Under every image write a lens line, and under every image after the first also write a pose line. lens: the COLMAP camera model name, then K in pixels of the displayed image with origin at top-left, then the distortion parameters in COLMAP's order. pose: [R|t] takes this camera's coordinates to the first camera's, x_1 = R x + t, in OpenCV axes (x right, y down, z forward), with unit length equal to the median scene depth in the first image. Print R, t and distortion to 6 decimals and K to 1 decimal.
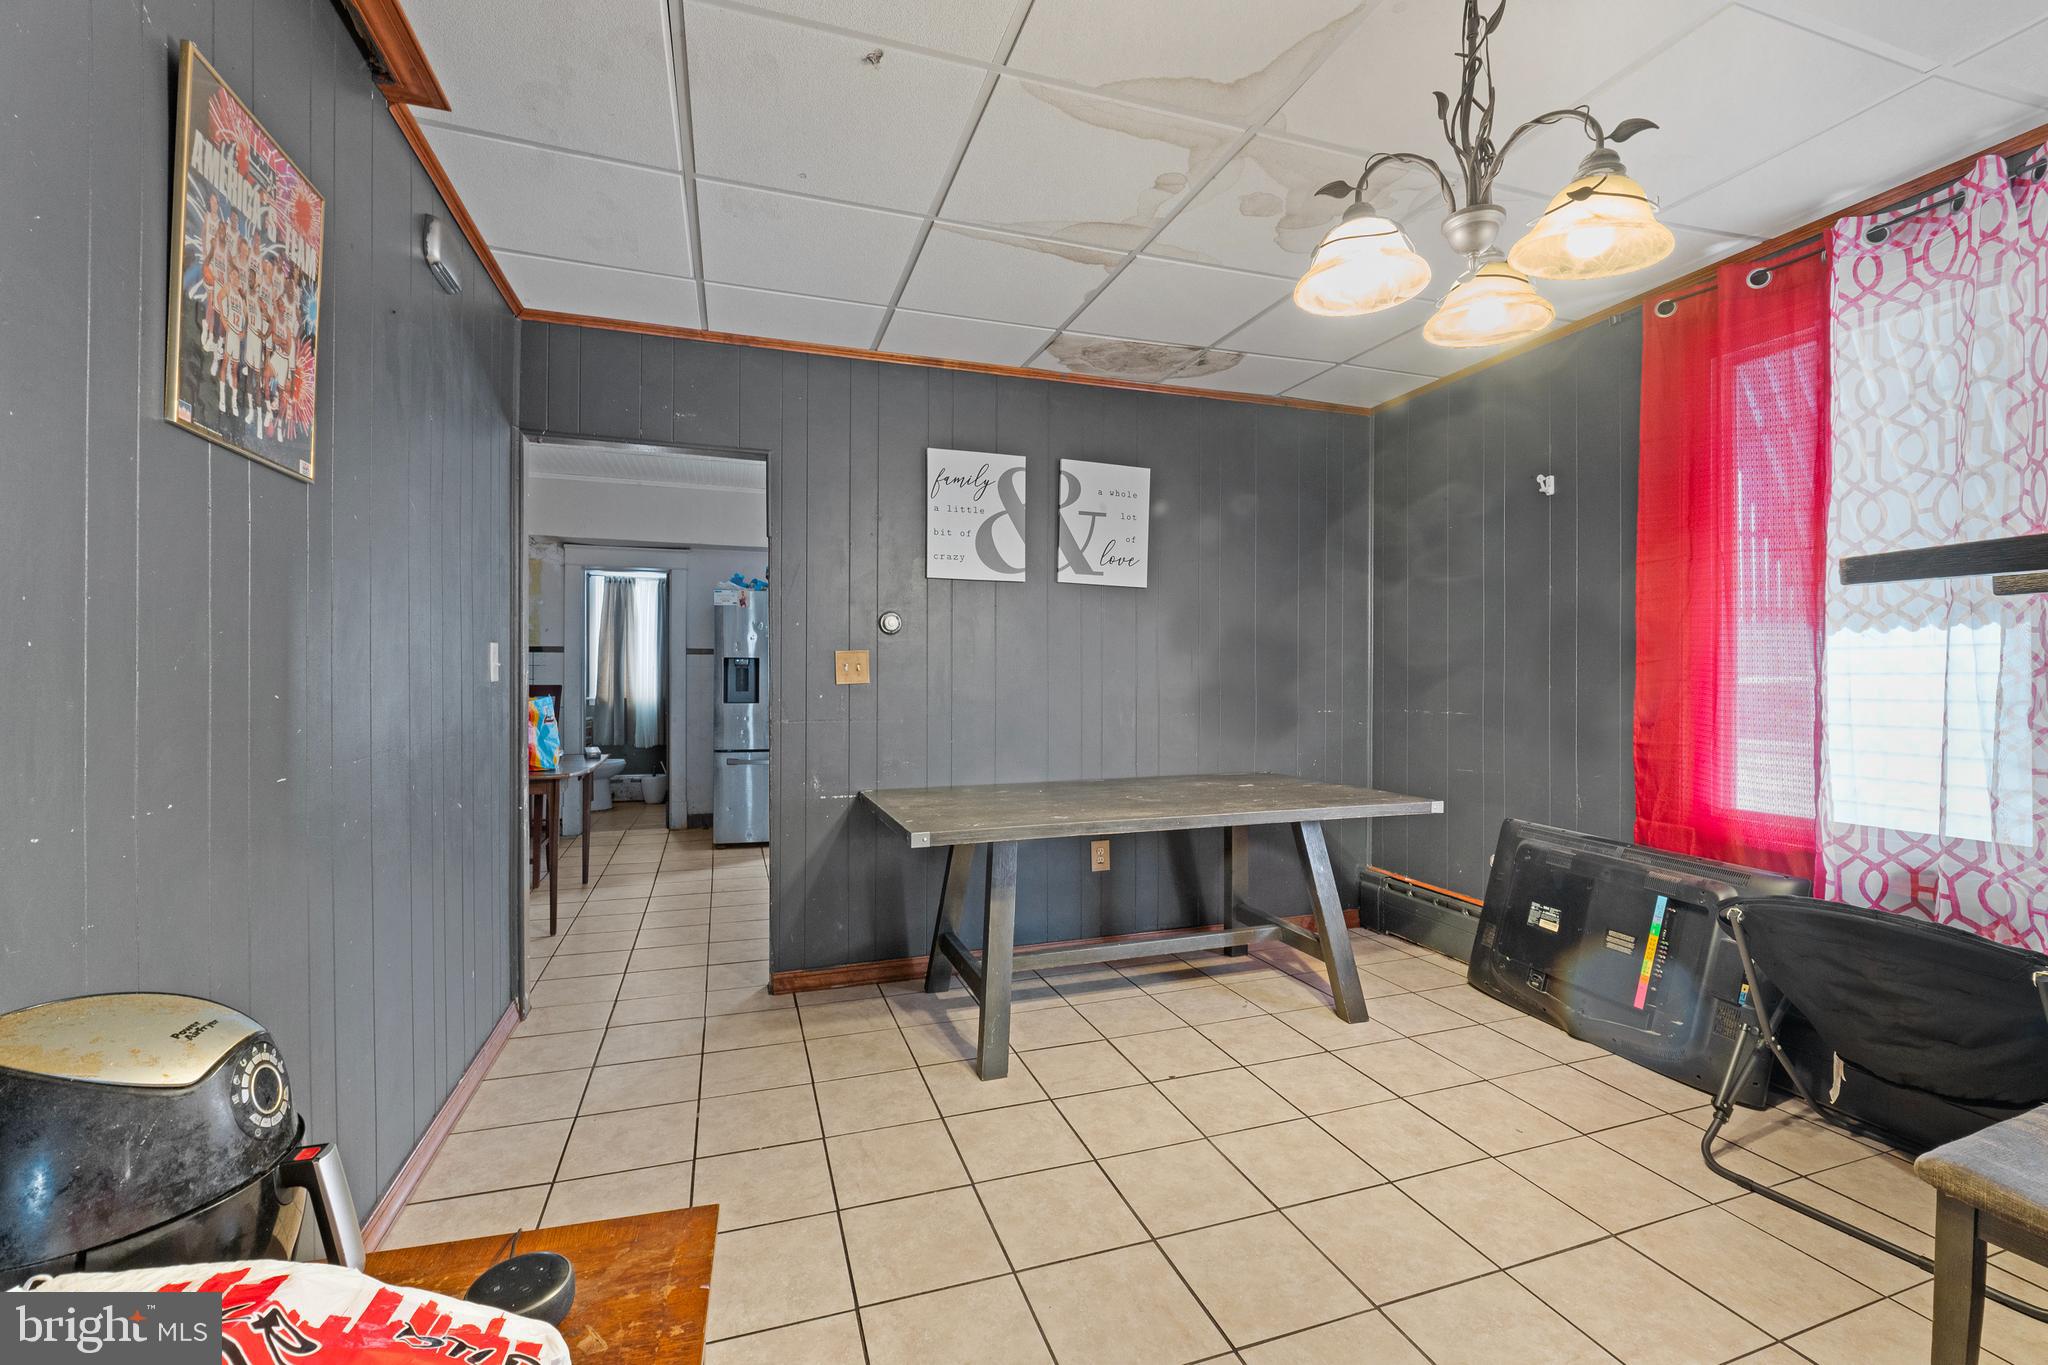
lens RADIAL K [[869.2, 0, 1028.3], [0, 869.2, 682.6], [0, 0, 1]] dist [-0.008513, -0.000885]
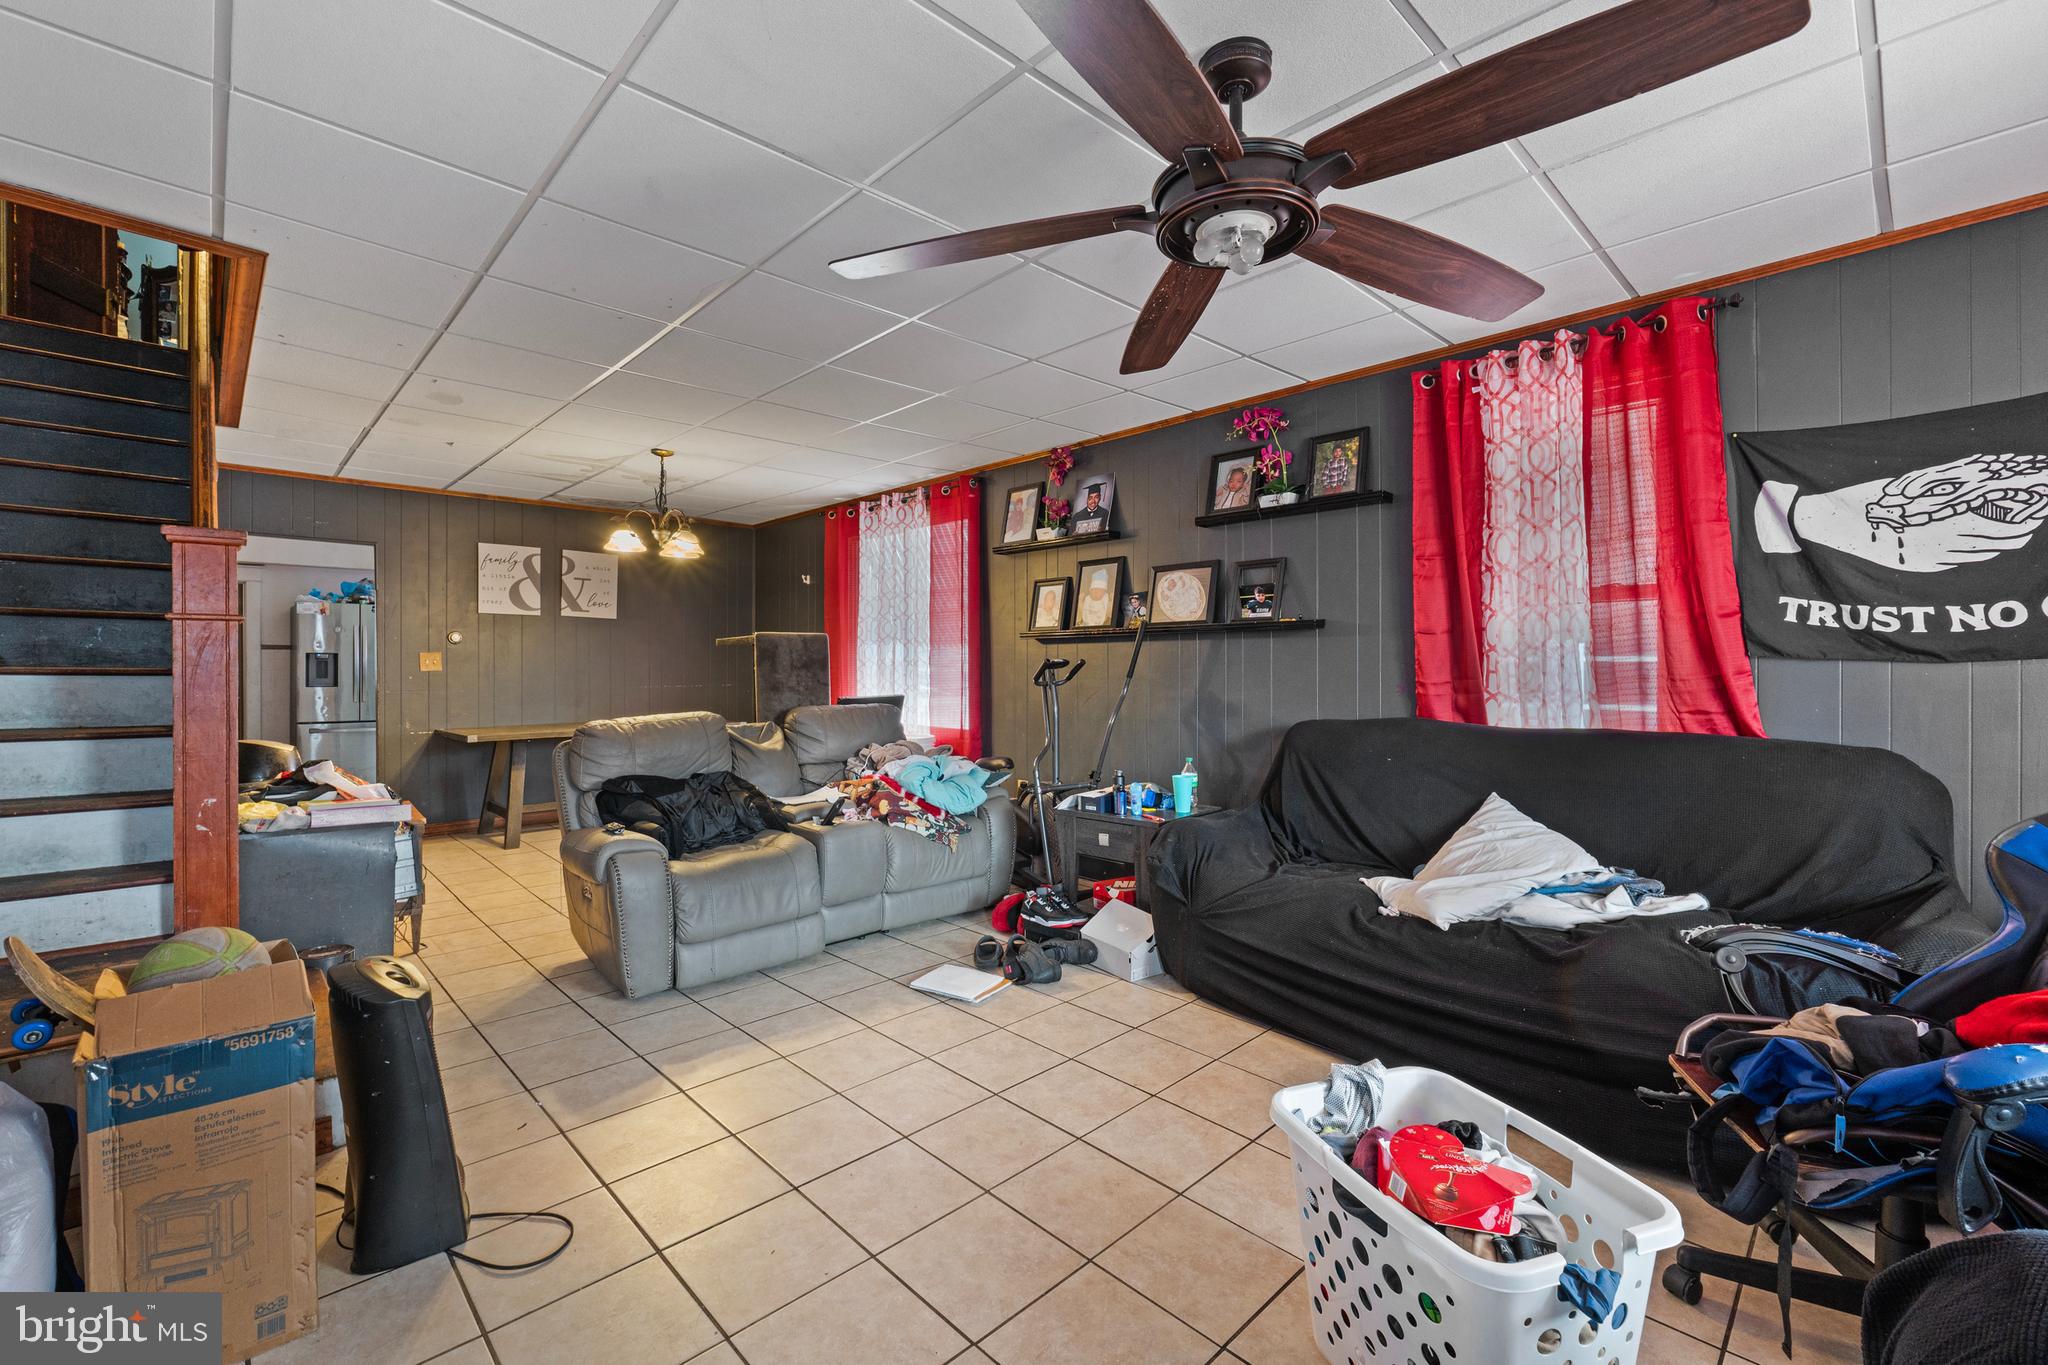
lens RADIAL K [[869.2, 0, 1013.0], [0, 869.2, 672.5], [0, 0, 1]] dist [-0.008513, -0.000885]
pose [[0.910401, -0.001189, 0.413725, 0.155528], [0.001933, 0.999997, -0.001381, 0.009655], [-0.413723, 0.002057, 0.910401, -1.138851]]
